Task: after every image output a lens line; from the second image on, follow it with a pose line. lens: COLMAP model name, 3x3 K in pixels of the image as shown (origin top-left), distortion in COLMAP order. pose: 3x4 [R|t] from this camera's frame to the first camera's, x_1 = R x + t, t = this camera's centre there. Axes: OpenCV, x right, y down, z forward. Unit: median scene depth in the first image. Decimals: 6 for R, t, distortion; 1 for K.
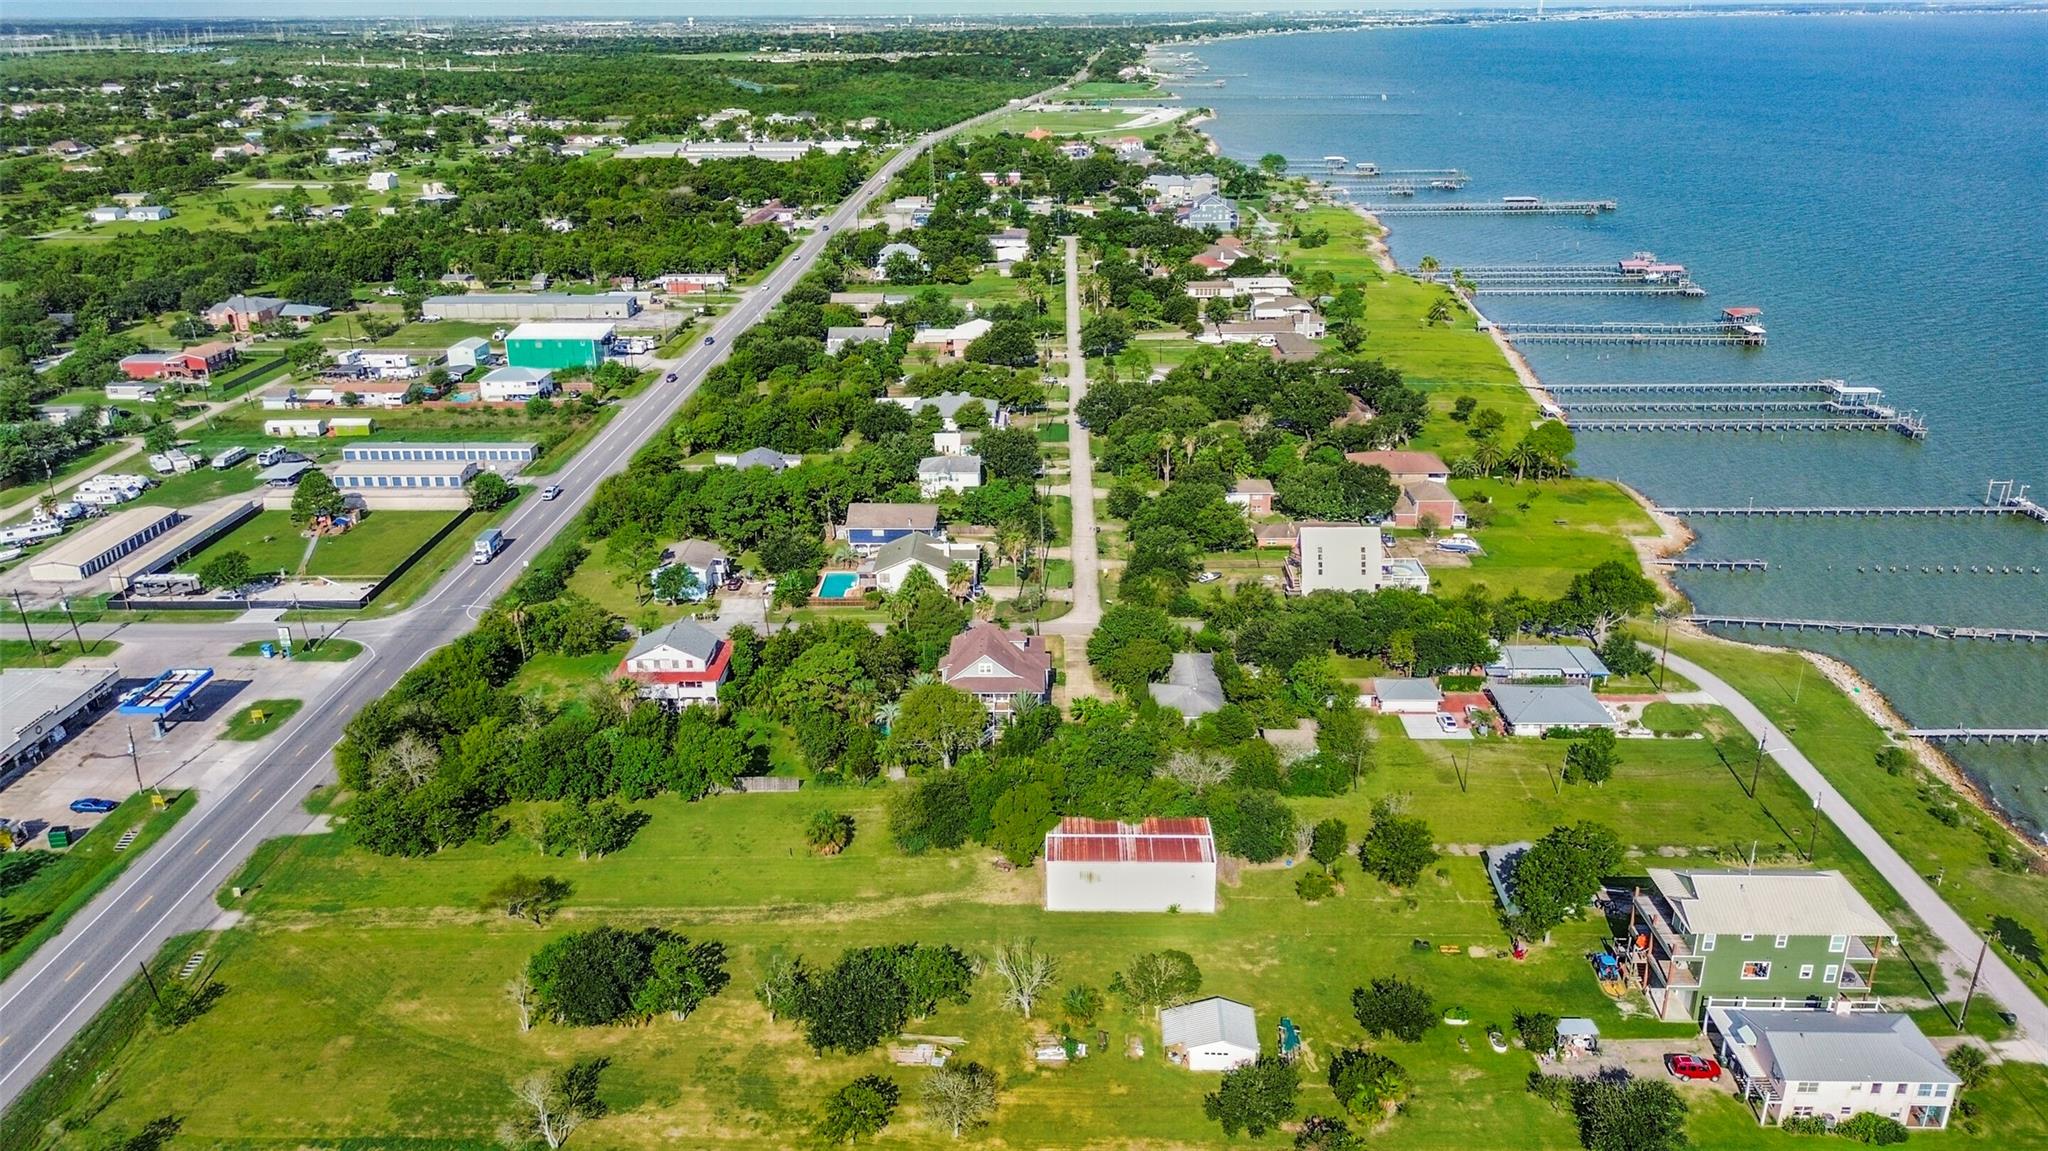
lens RADIAL K [[1448.2, 0, 1024.0], [0, 1448.2, 575.5], [0, 0, 1]] dist [0.078702, -0.089617]
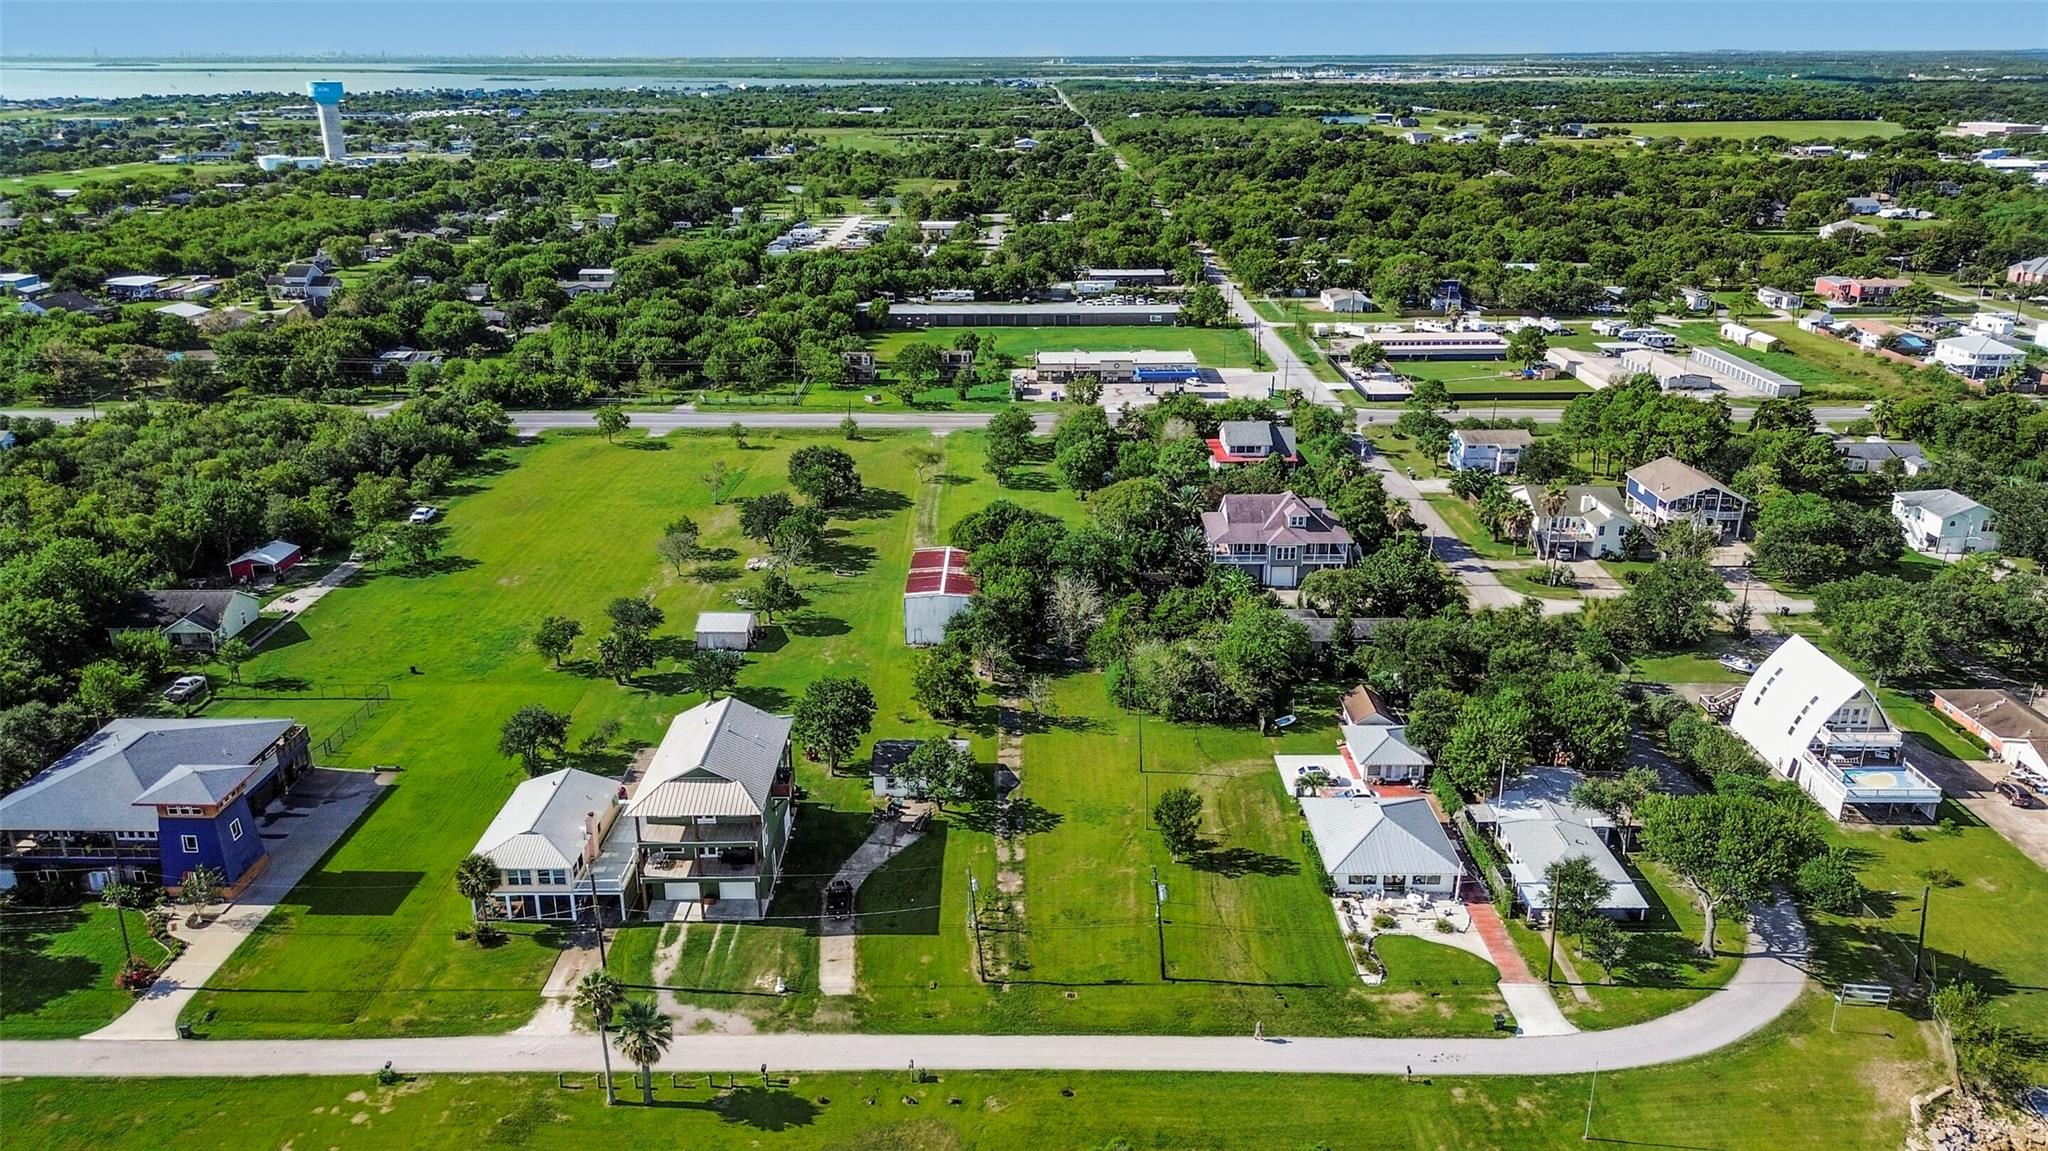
lens RADIAL K [[1448.2, 0, 1024.0], [0, 1448.2, 575.5], [0, 0, 1]] dist [0.078702, -0.089617]
pose [[0.022892, 0.346398, -0.937808, 1.159331], [-0.360551, 0.877787, 0.315427, -0.204052], [0.932459, 0.330907, 0.144988, 0.893988]]
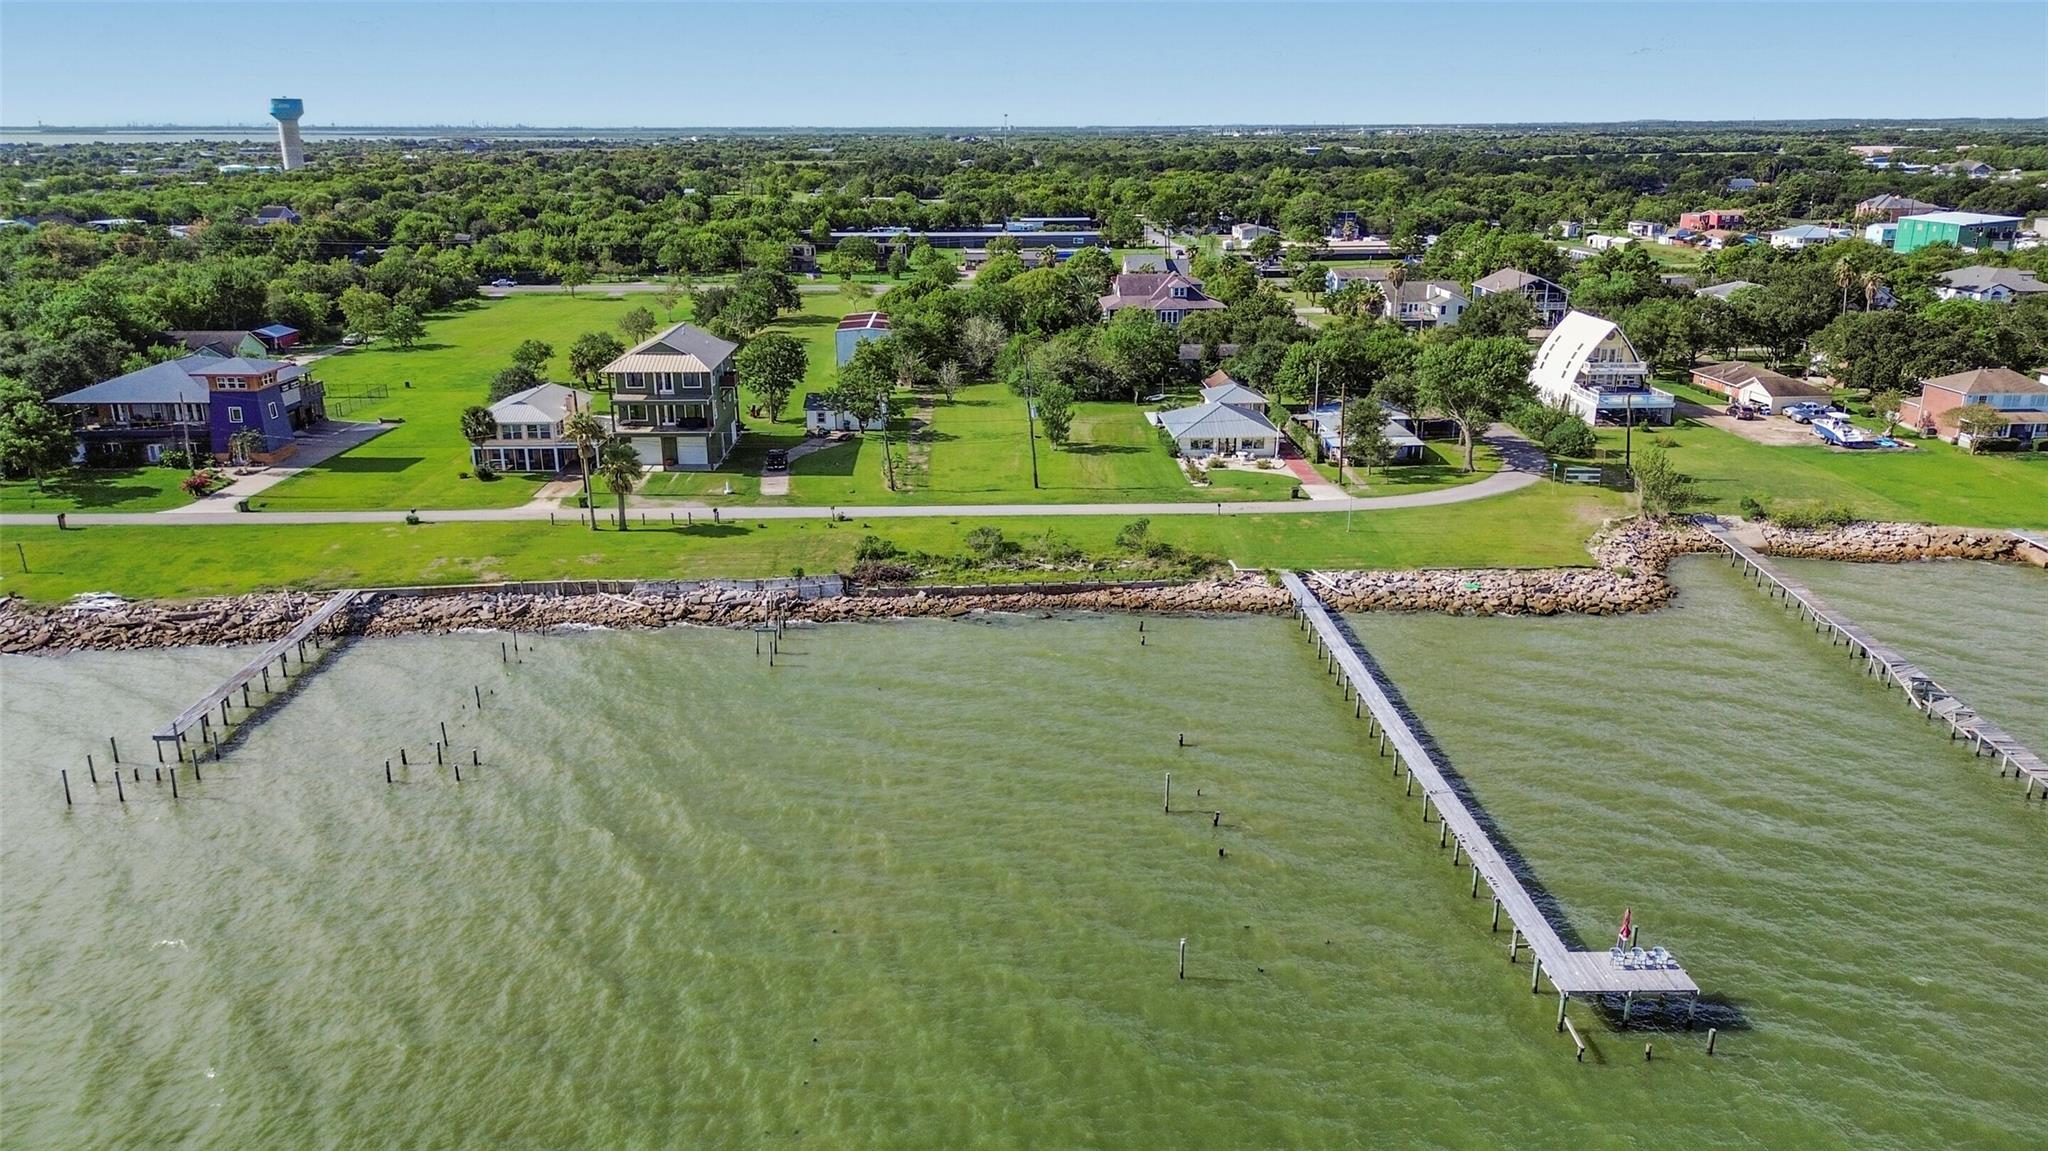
lens RADIAL K [[1448.2, 0, 1024.0], [0, 1448.2, 575.5], [0, 0, 1]] dist [0.078702, -0.089617]
pose [[0.055917, 0.303945, -0.951047, 1.421598], [-0.360425, 0.894453, 0.264667, -0.014212], [0.931111, 0.327982, 0.159564, 0.995710]]
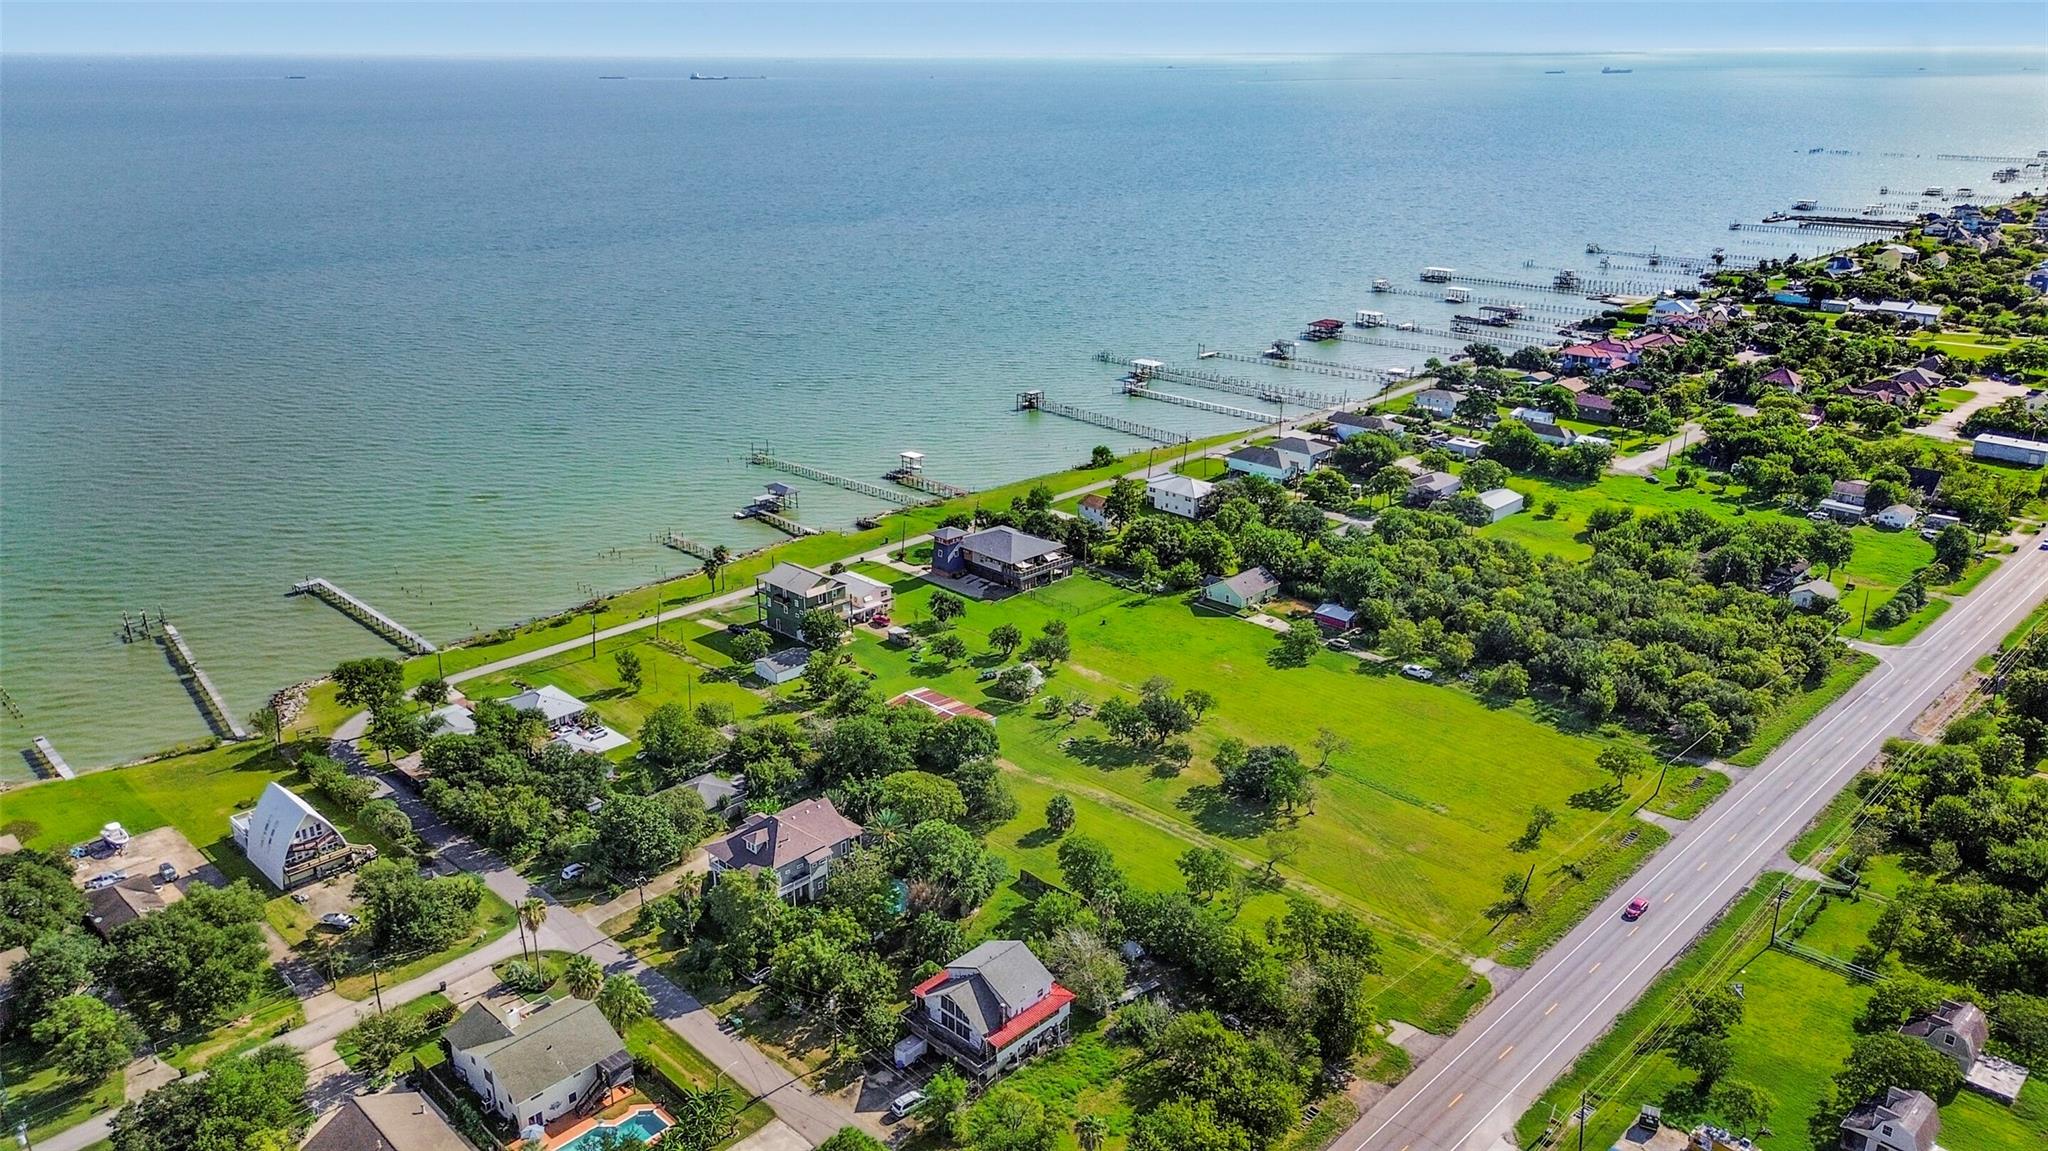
lens RADIAL K [[1448.2, 0, 1024.0], [0, 1448.2, 575.5], [0, 0, 1]] dist [0.078702, -0.089617]
pose [[-0.730675, -0.223506, 0.645104, -0.962741], [0.257117, 0.785241, 0.563282, -0.784117], [-0.632460, 0.577443, -0.516289, 1.662691]]
